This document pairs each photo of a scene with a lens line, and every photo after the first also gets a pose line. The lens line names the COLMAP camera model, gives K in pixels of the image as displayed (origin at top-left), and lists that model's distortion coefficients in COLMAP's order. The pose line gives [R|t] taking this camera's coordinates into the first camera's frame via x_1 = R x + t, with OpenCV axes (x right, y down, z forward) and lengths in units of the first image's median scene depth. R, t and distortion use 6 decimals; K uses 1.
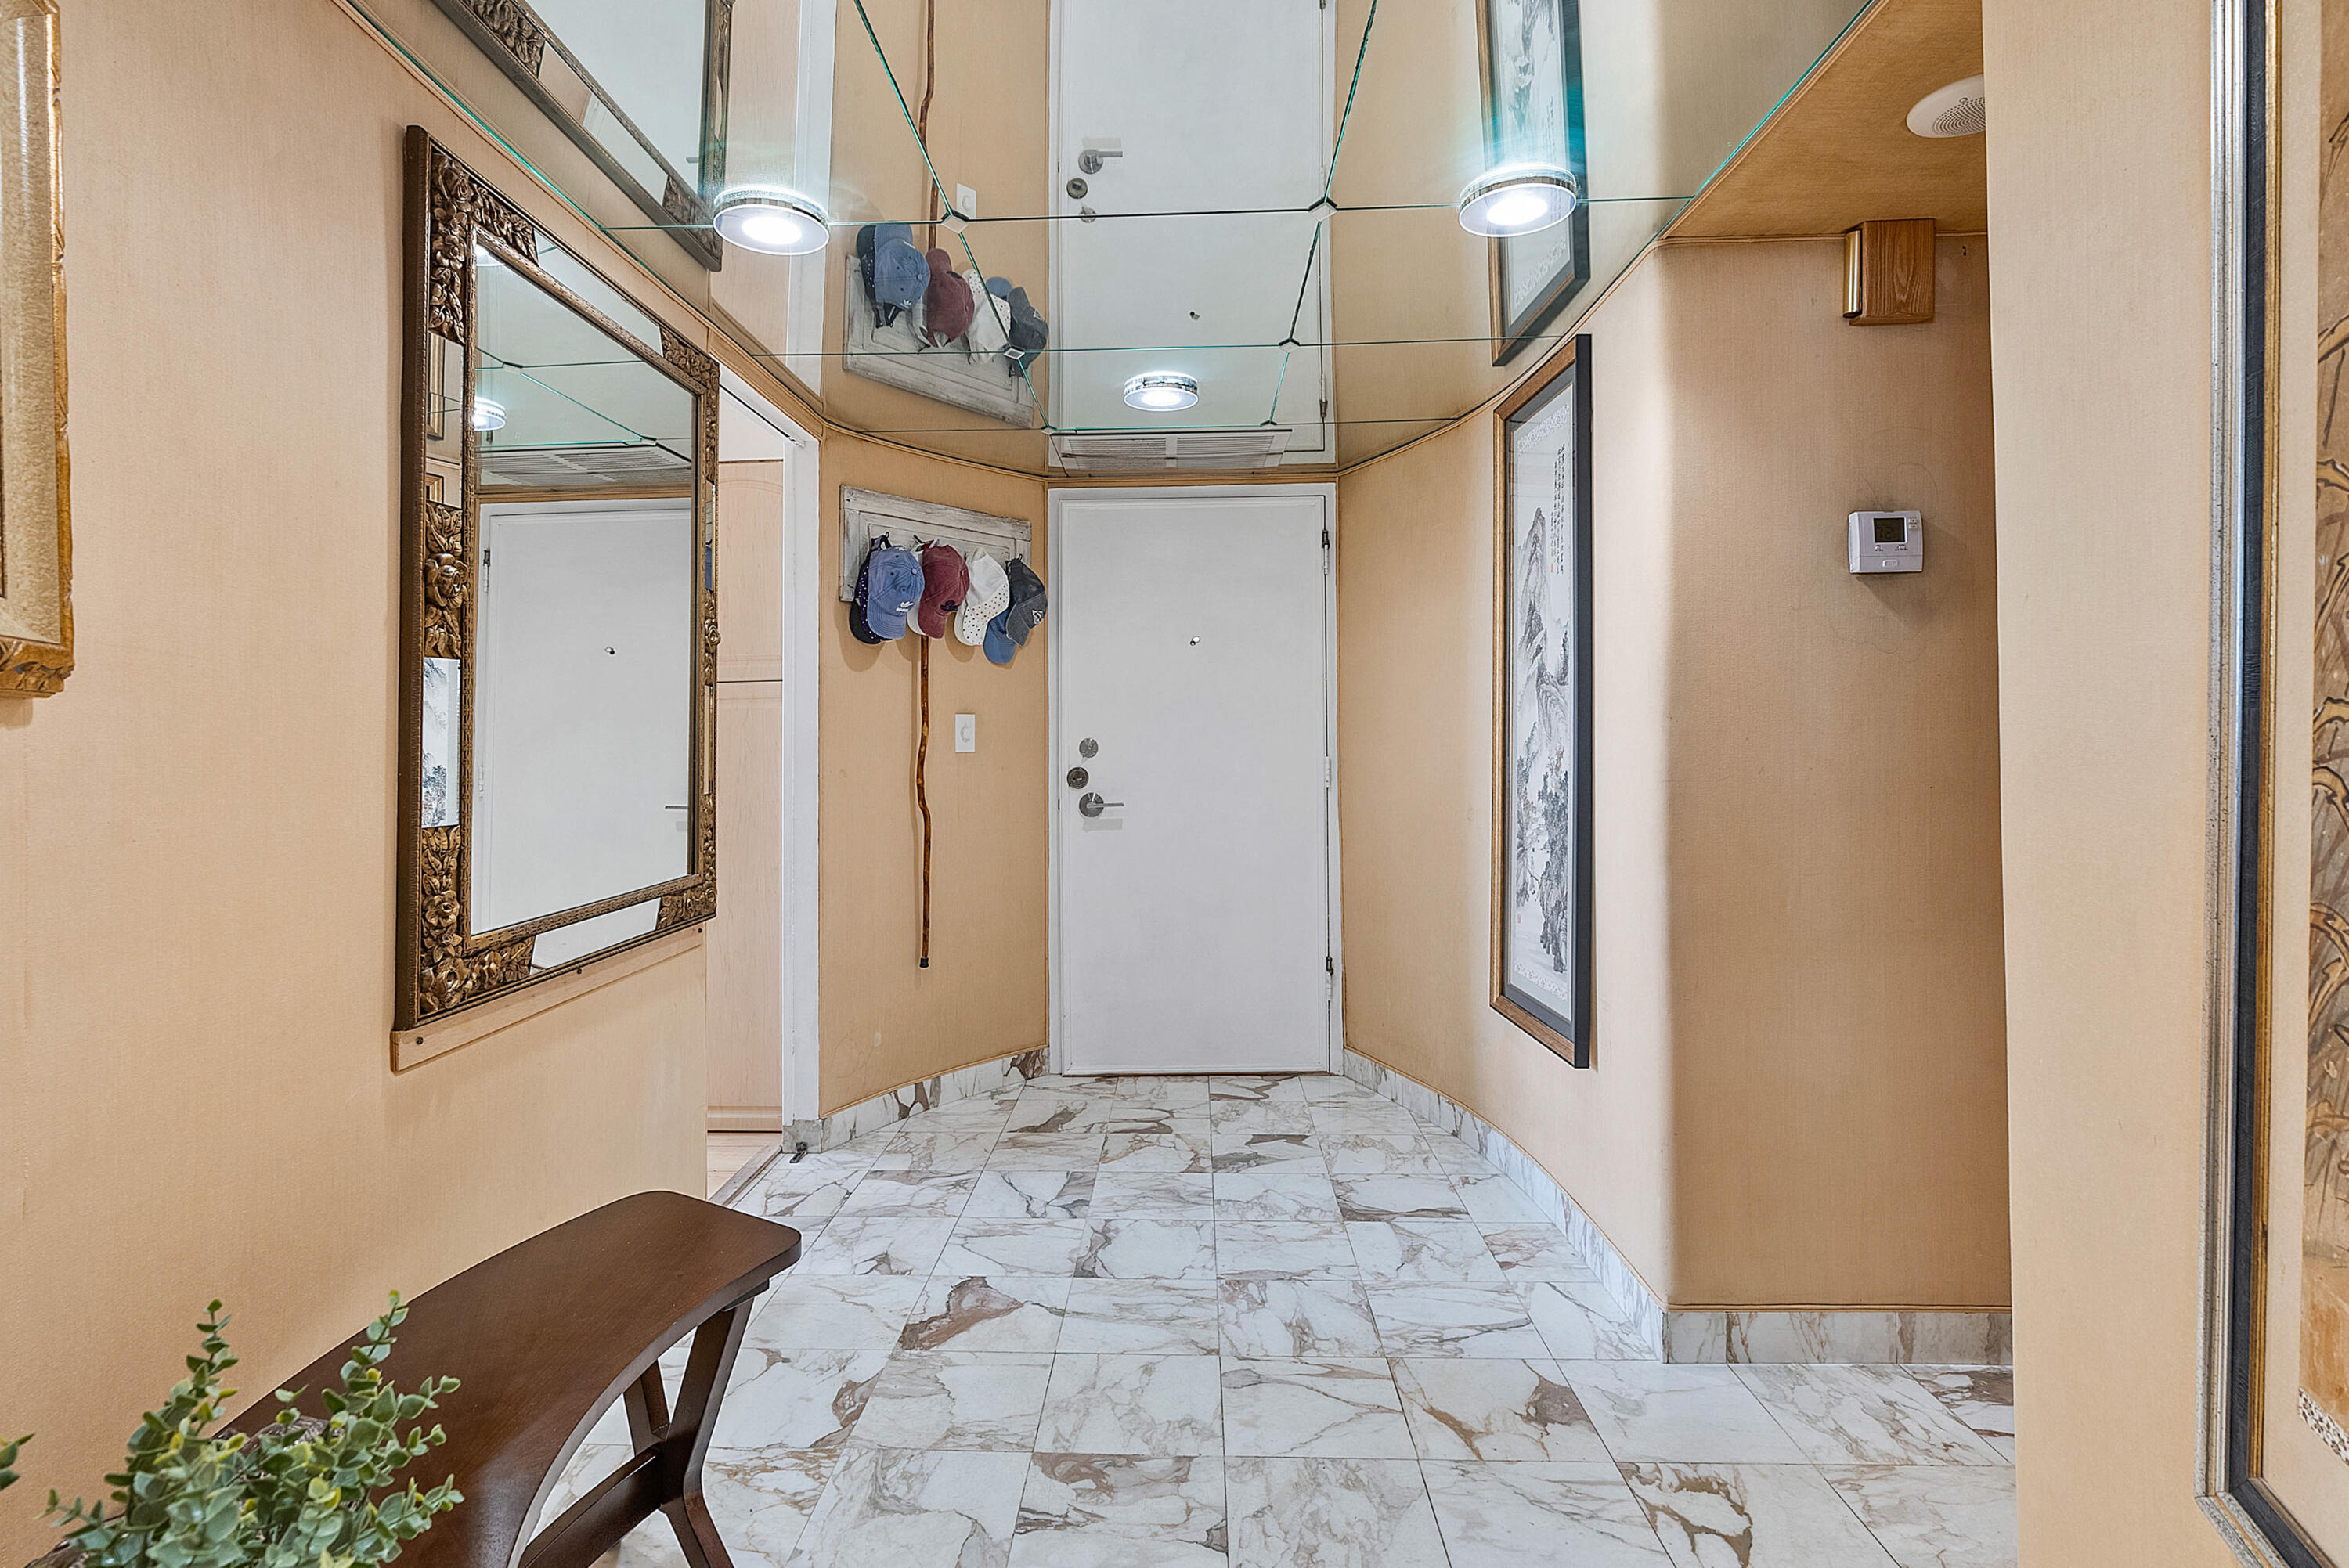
lens RADIAL K [[1100.3, 0, 1170.8], [0, 1100.3, 794.8], [0, 0, 1]] dist [-0.000757, -0.000040]
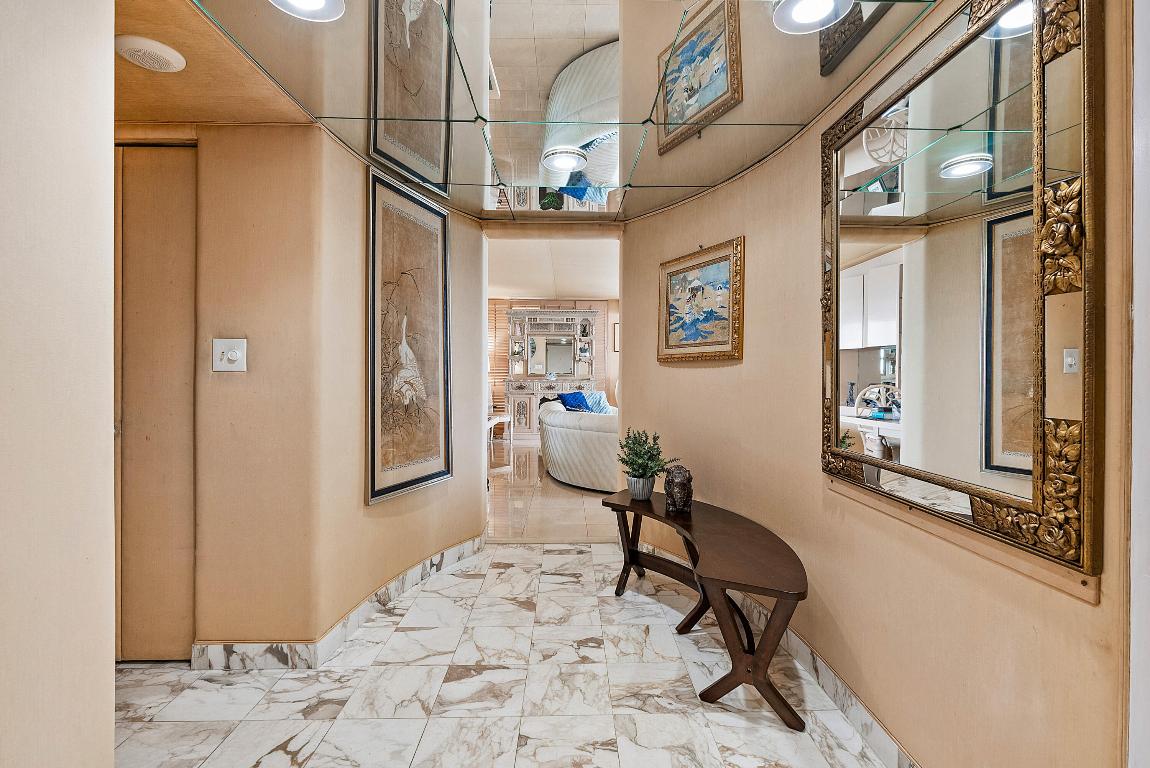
lens RADIAL K [[538.7, 0, 574.2], [0, 538.7, 385.0], [0, 0, 1]] dist [-0.000757, -0.000040]
pose [[-0.999155, 0.011103, -0.039572, -0.025249], [0.011396, 0.999909, -0.007169, -0.020011], [0.039488, -0.007614, -0.999191, 2.029886]]
